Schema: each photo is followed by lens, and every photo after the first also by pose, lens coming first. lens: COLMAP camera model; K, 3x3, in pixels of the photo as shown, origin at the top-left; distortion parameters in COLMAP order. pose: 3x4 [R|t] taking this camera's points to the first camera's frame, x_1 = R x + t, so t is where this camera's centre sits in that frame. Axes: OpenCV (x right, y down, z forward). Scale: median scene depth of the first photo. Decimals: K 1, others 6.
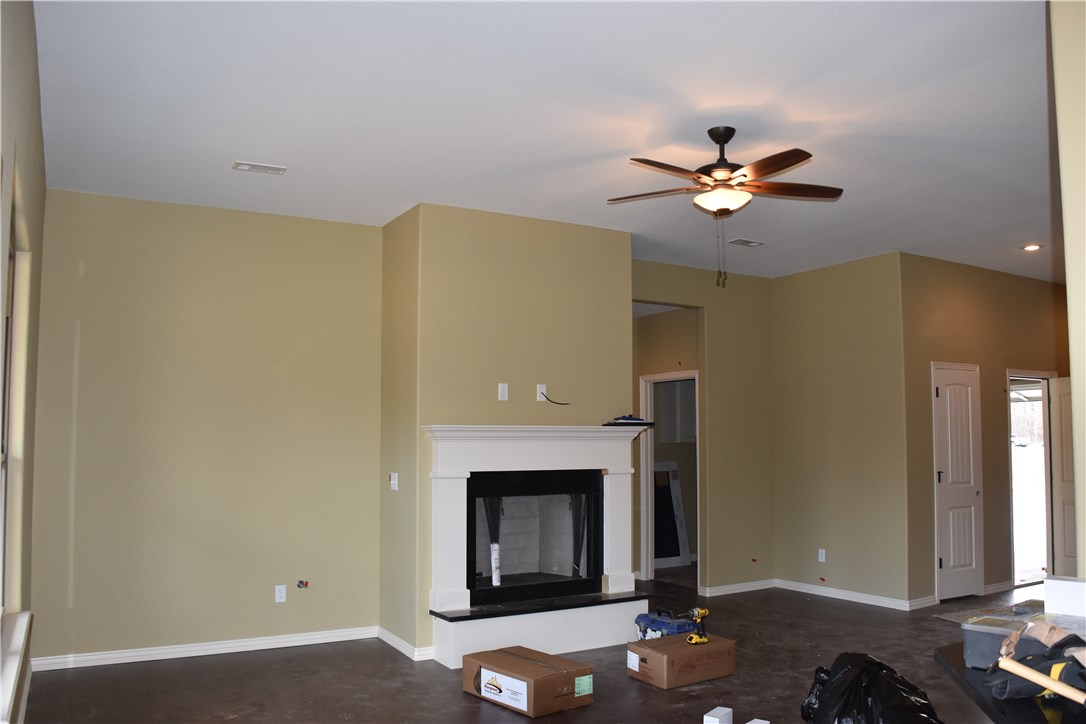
lens RADIAL K [[864.4, 0, 544.5], [0, 864.4, 384.1], [0, 0, 1]] dist [-0.173679, 0.136189]
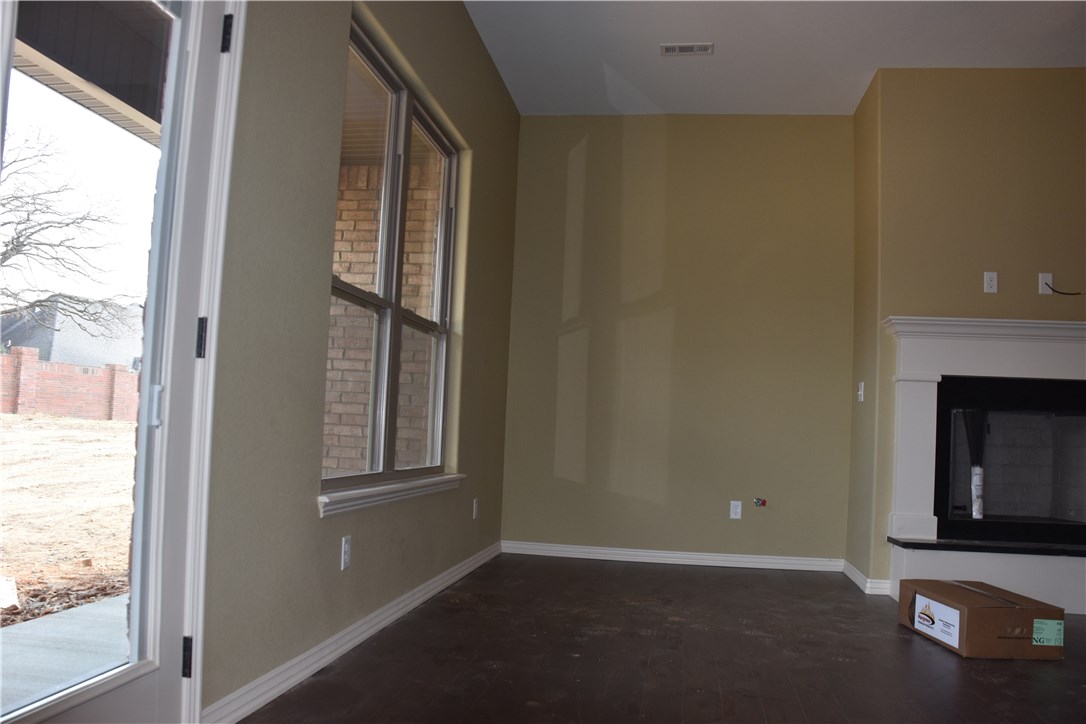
lens RADIAL K [[864.4, 0, 544.5], [0, 864.4, 384.1], [0, 0, 1]] dist [-0.173679, 0.136189]
pose [[0.773518, 0.003573, -0.633764, 0.129946], [-0.006201, 0.999979, -0.001930, 0.114833], [0.633744, 0.005423, 0.773524, 0.129614]]
